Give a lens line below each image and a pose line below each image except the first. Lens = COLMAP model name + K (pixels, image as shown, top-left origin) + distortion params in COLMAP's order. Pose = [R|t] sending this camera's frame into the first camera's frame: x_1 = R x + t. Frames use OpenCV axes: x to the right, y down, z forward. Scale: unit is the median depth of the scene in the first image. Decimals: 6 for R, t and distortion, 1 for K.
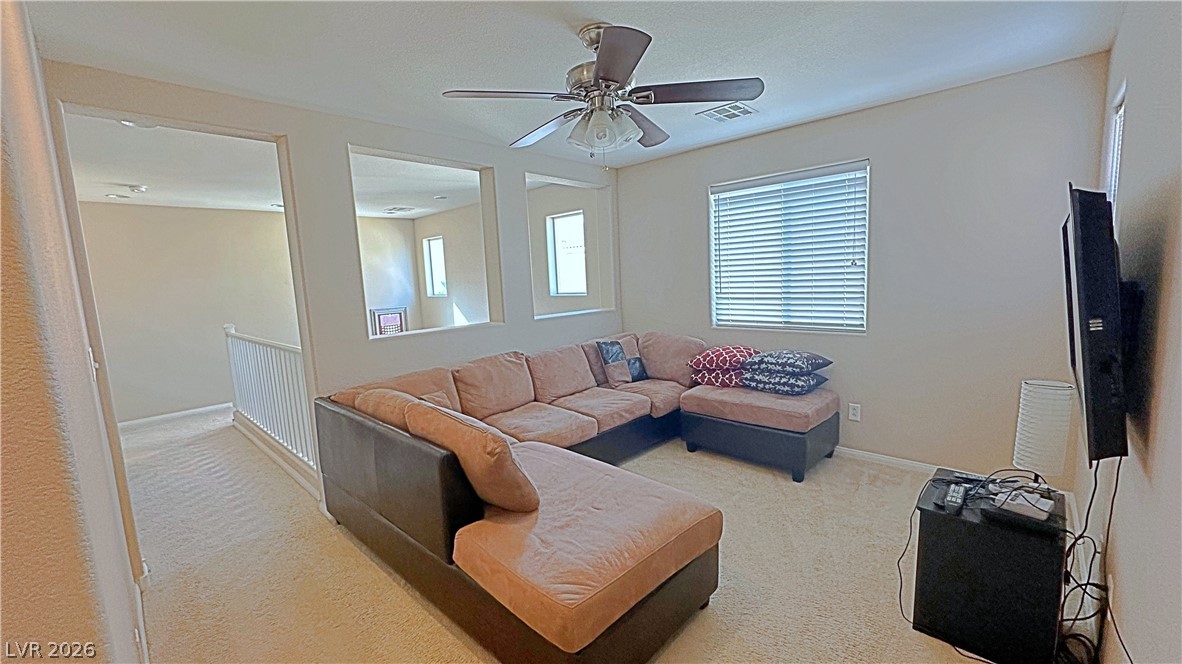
lens RADIAL K [[467.9, 0, 593.8], [0, 467.9, 330.6], [0, 0, 1]] dist [-0.001297, 0.000476]
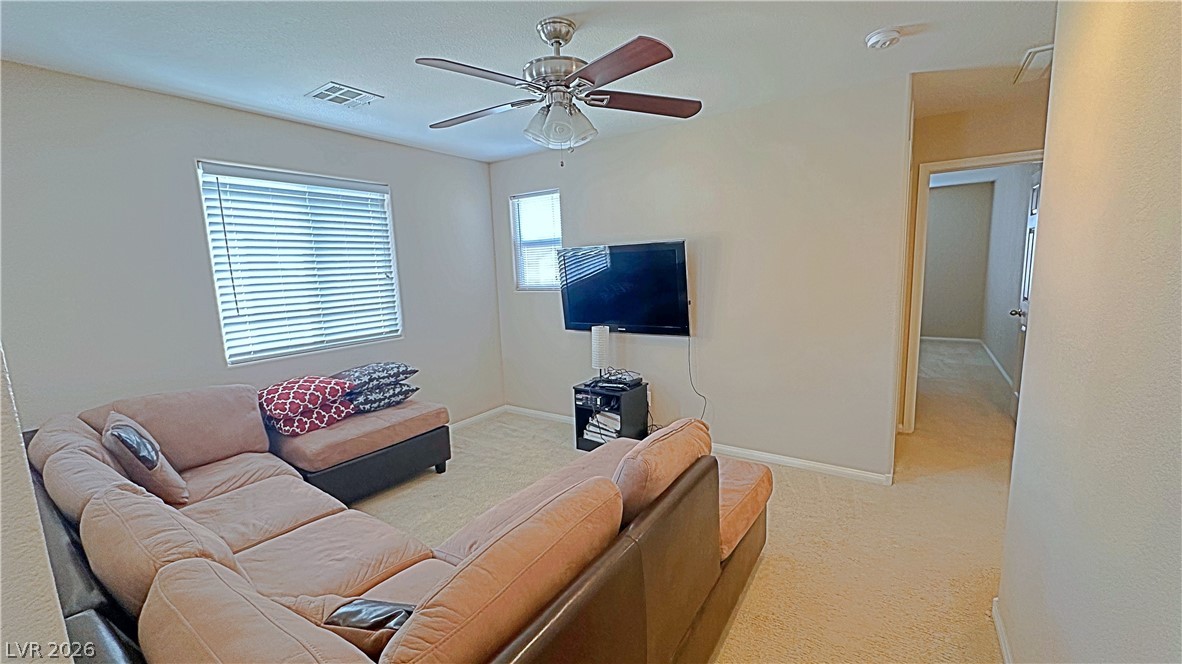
lens RADIAL K [[467.9, 0, 593.8], [0, 467.9, 330.6], [0, 0, 1]] dist [-0.001297, 0.000476]
pose [[-0.148587, -0.084910, 0.985247, -0.559633], [0.162831, 0.980607, 0.109067, -0.052672], [-0.975401, 0.176635, -0.131879, 0.625382]]
